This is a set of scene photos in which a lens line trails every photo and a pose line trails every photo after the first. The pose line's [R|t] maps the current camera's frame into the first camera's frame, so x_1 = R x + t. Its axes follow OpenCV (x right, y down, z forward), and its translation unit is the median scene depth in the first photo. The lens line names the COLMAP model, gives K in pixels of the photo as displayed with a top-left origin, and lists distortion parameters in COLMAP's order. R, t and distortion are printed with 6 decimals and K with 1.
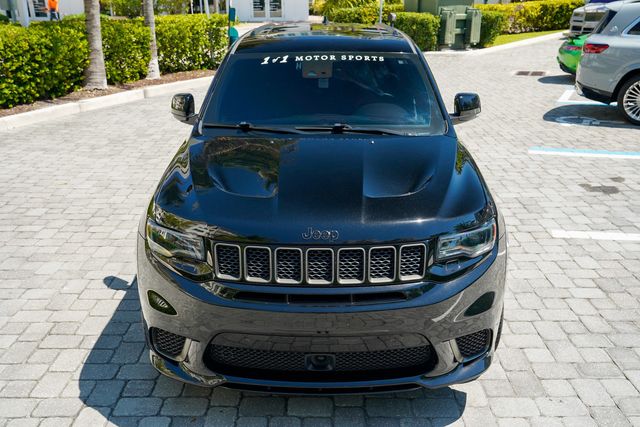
lens RADIAL K [[628.4, 0, 320.0], [0, 628.4, 213.5], [0, 0, 1]] dist [-0.020713, 0.137110]
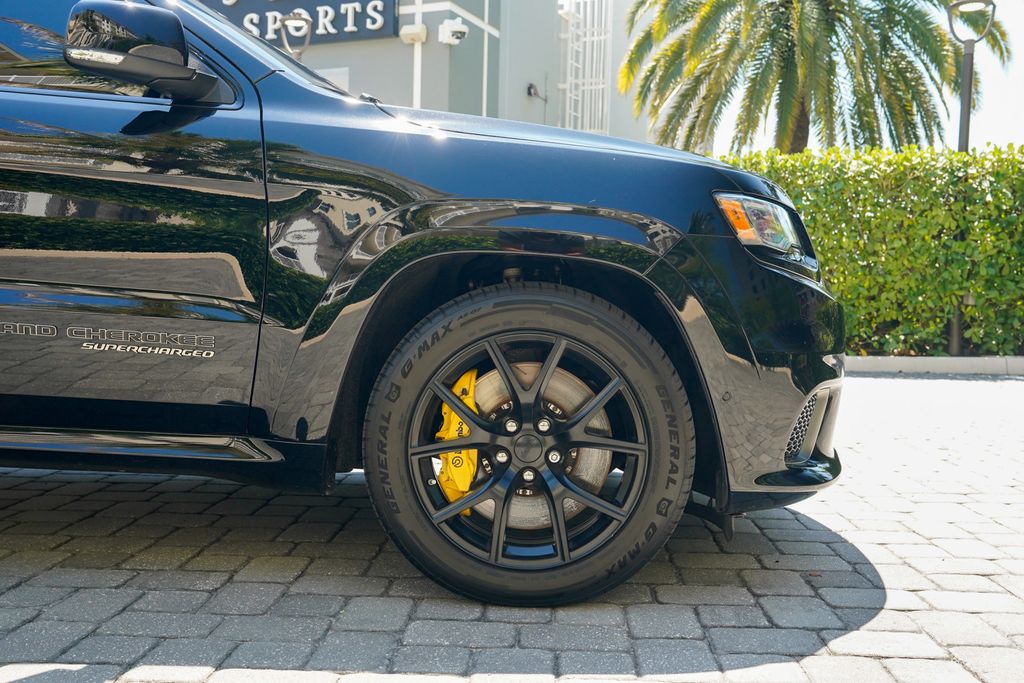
lens RADIAL K [[1005.4, 0, 512.0], [0, 1005.4, 341.5], [0, 0, 1]] dist [-0.020713, 0.137110]
pose [[0.033123, -0.042057, 0.998566, -0.713177], [0.308884, 0.950633, 0.029793, 0.027777], [-0.950523, 0.307454, 0.044478, 0.783765]]
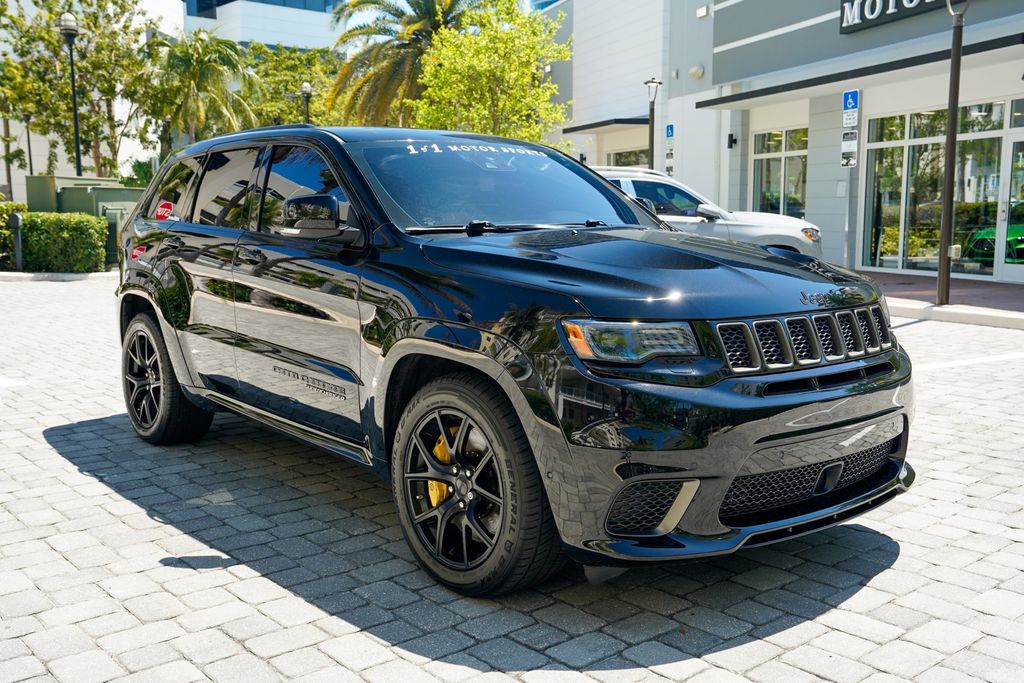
lens RADIAL K [[975.8, 0, 509.3], [0, 975.8, 354.6], [0, 0, 1]] dist [0.007838, 0.011922]
pose [[0.760177, -0.091103, 0.643298, -0.637361], [0.216841, 0.968924, -0.119021, 0.096721], [-0.612463, 0.229970, 0.756308, 0.214244]]
